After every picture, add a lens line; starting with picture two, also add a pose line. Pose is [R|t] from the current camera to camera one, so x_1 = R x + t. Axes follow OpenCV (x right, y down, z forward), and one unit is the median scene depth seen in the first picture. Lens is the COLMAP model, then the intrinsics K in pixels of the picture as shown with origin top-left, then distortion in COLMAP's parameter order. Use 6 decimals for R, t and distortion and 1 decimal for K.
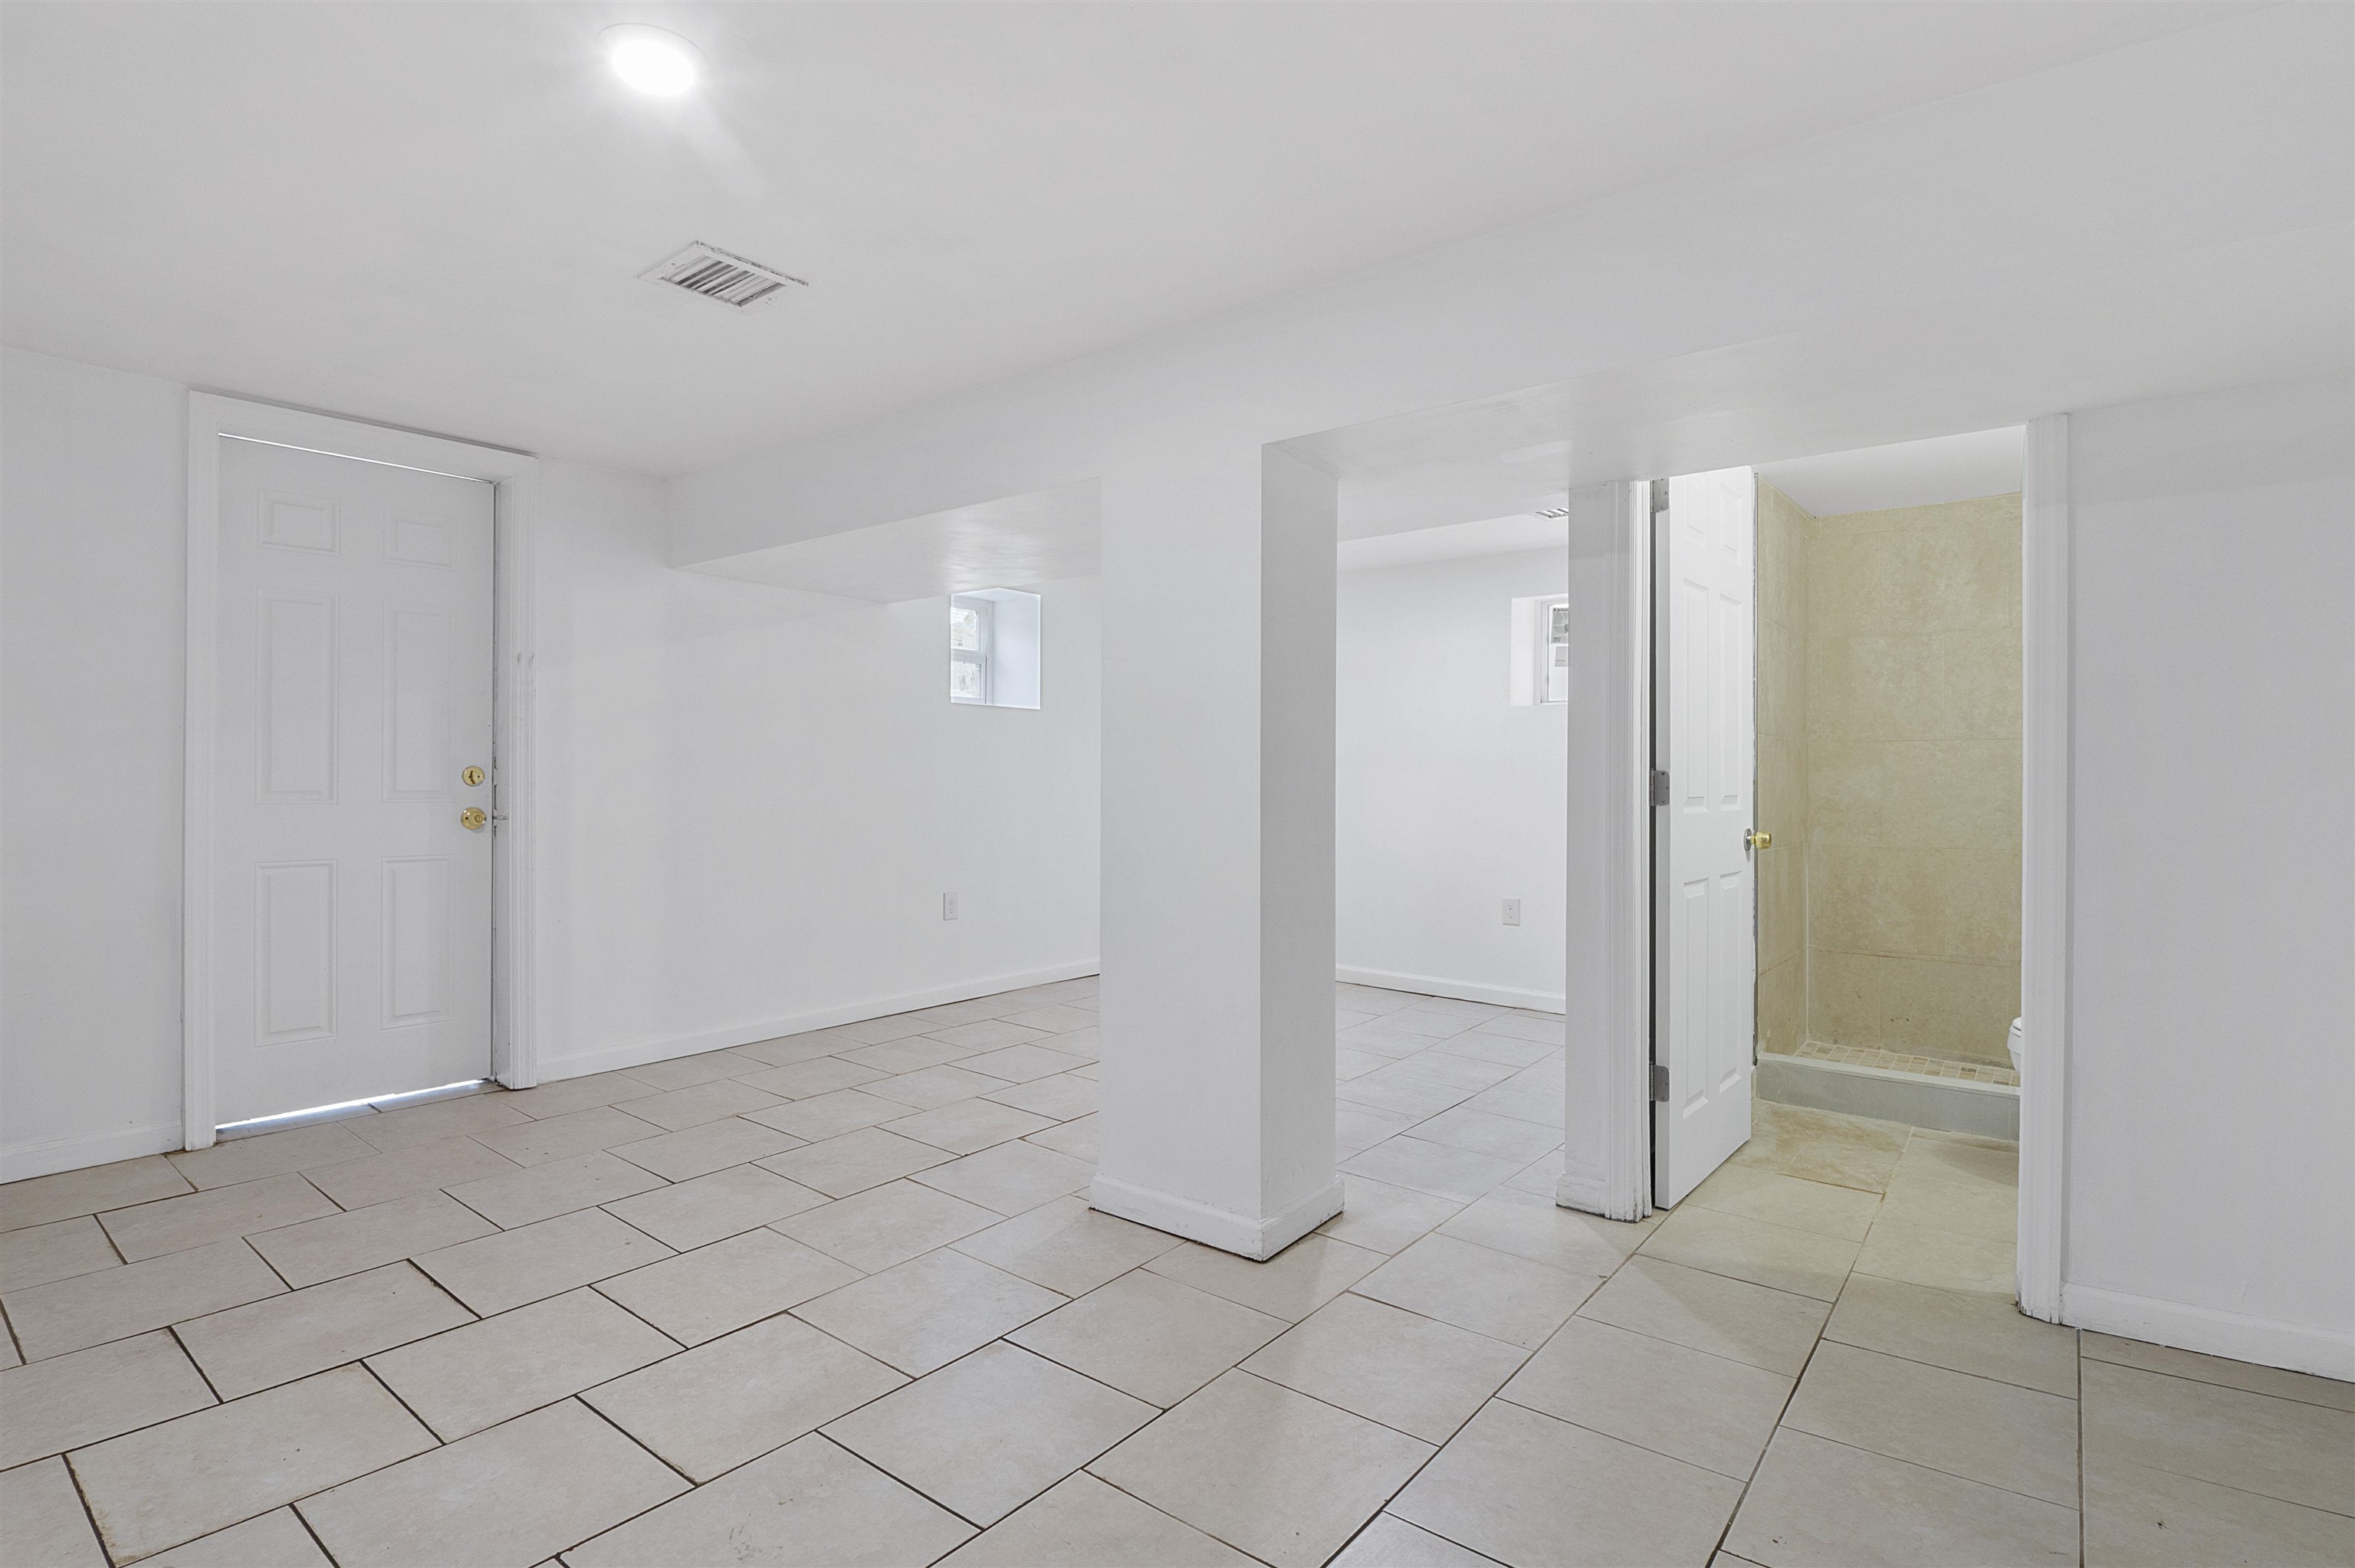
lens RADIAL K [[1130.9, 0, 1170.6], [0, 1130.9, 784.2], [0, 0, 1]] dist [0.005000, -0.016685]
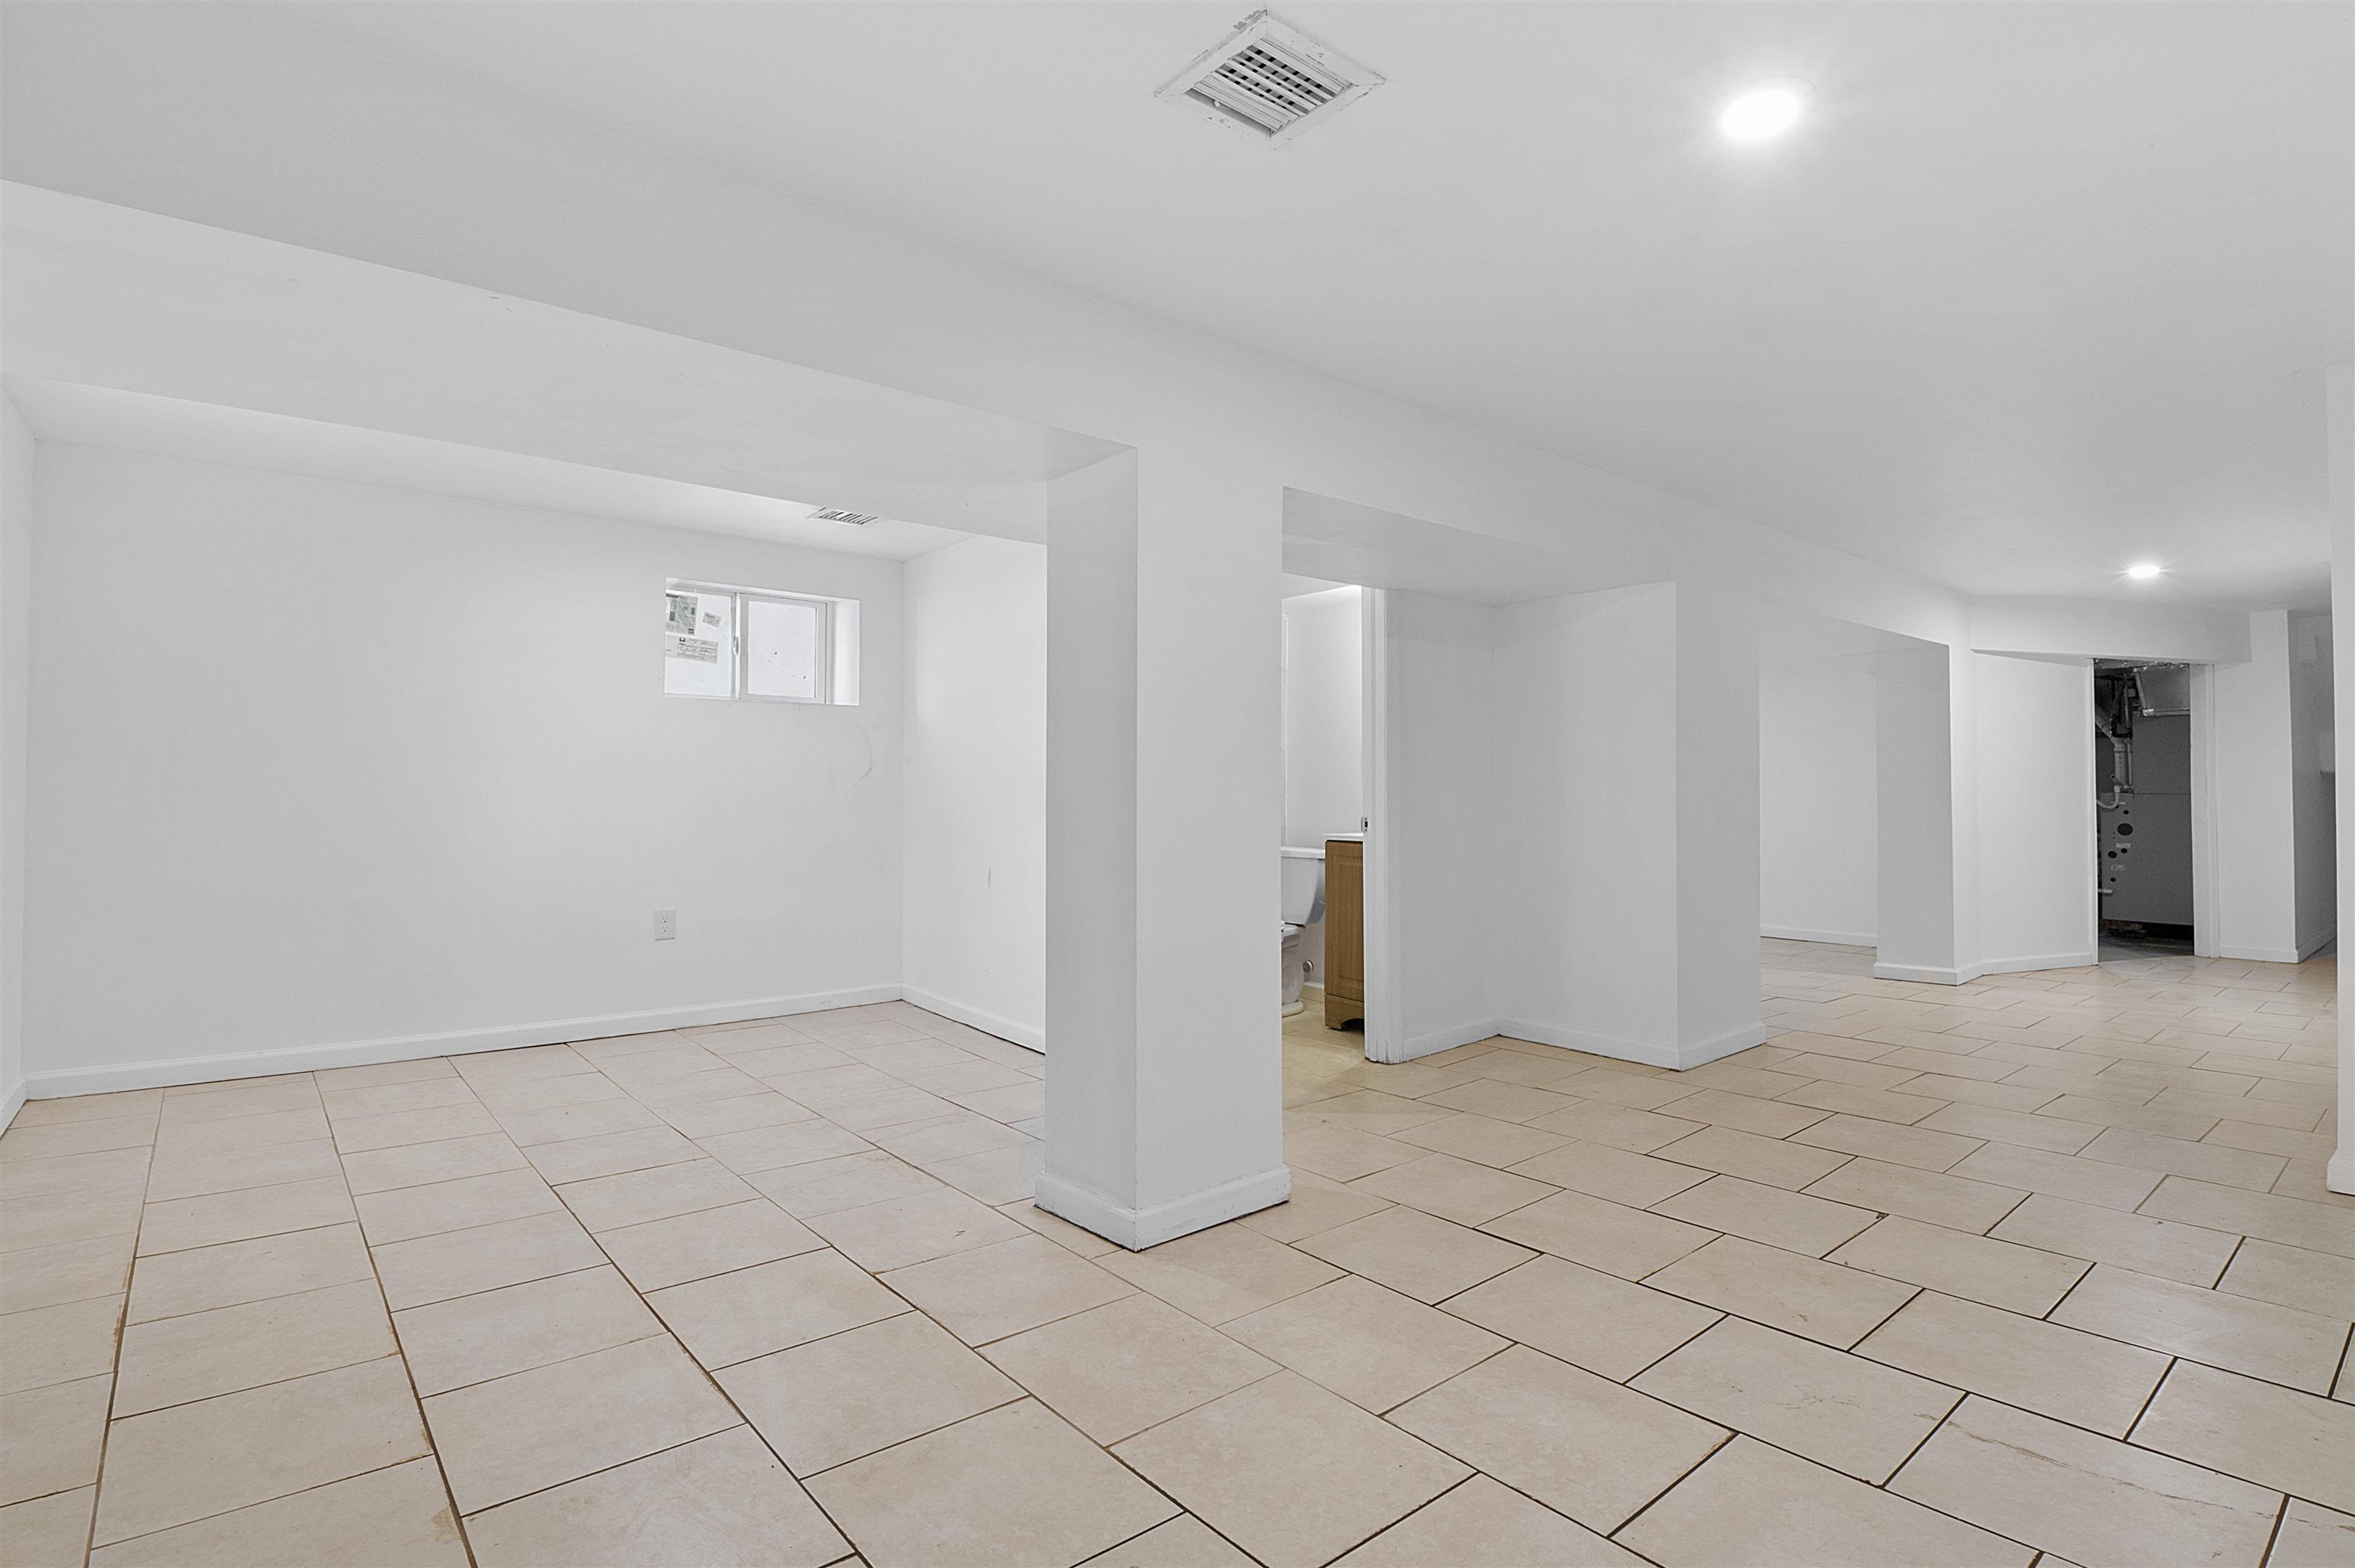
lens RADIAL K [[1130.9, 0, 1167.3], [0, 1130.9, 782.2], [0, 0, 1]] dist [0.005000, -0.016685]
pose [[0.209043, 0.001211, 0.977906, -0.995058], [0.002107, 0.999996, -0.001689, -0.001196], [-0.977904, 0.002413, 0.209040, 0.816870]]
